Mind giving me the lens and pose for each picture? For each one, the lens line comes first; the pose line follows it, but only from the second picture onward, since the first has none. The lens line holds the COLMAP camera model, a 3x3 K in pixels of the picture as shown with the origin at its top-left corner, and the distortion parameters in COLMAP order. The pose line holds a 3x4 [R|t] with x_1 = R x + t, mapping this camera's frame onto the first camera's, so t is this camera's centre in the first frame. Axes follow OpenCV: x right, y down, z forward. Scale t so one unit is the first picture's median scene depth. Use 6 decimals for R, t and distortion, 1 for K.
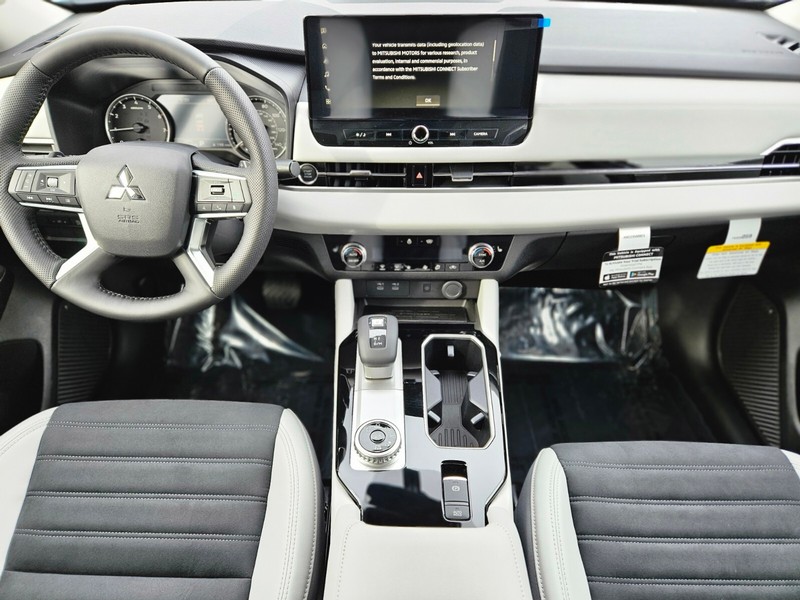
lens RADIAL K [[593.8, 0, 385.6], [0, 593.8, 303.5], [0, 0, 1]] dist [0.117453, -0.075174]
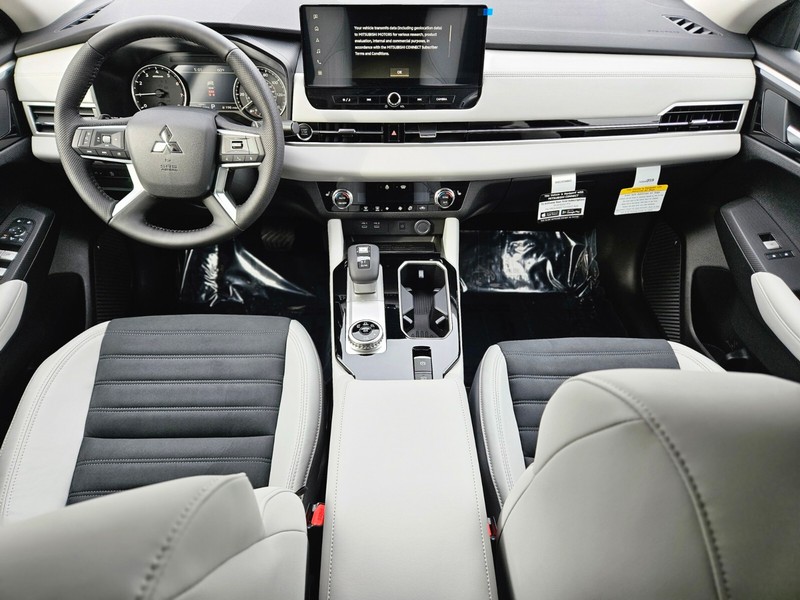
lens RADIAL K [[602.3, 0, 396.2], [0, 602.3, 302.6], [0, 0, 1]] dist [0.105959, -0.048913]
pose [[0.998697, -0.018821, 0.047435, -0.006513], [0.015935, 0.998041, 0.060502, 0.068848], [-0.048480, -0.059667, 0.997040, -0.313972]]
